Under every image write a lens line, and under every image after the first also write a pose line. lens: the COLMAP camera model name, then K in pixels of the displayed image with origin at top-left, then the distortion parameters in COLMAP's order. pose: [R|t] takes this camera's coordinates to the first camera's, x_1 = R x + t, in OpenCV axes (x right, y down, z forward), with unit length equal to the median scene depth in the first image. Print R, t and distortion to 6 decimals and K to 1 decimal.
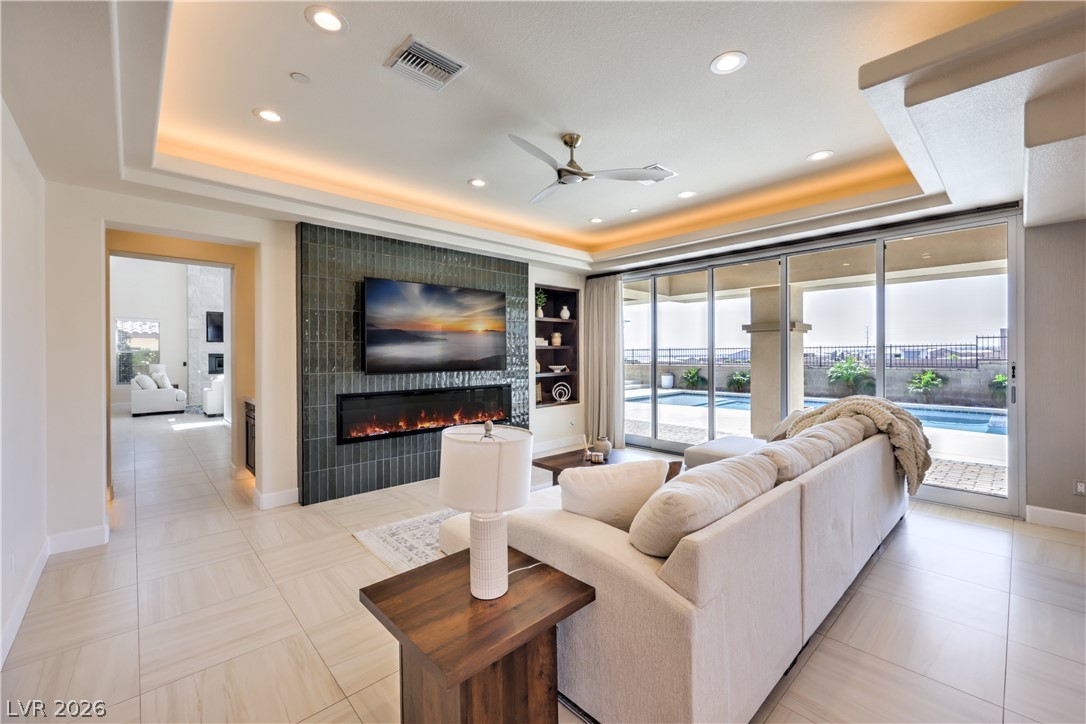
lens RADIAL K [[447.5, 0, 551.0], [0, 447.5, 354.5], [0, 0, 1]] dist [-0.002365, 0.000599]
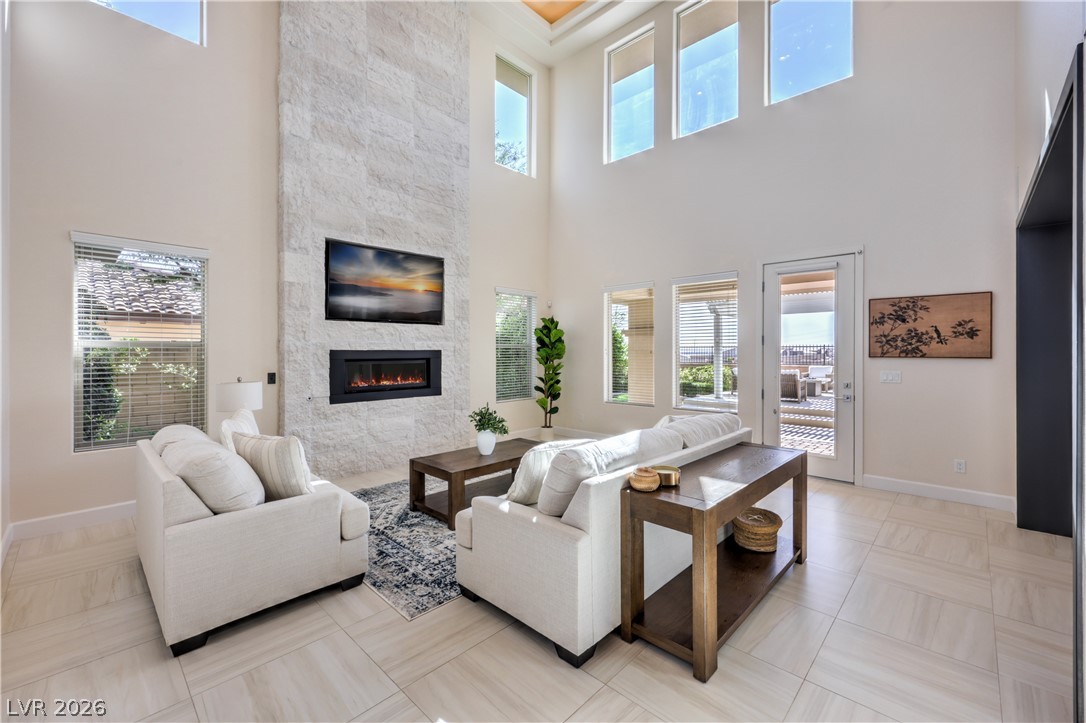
lens RADIAL K [[447.5, 0, 545.5], [0, 447.5, 350.5], [0, 0, 1]] dist [-0.002365, 0.000599]
pose [[0.998615, 0.003655, 0.052482, -2.033370], [-0.003564, 0.999992, -0.001810, -0.005343], [-0.052488, 0.001621, 0.998620, 2.058282]]
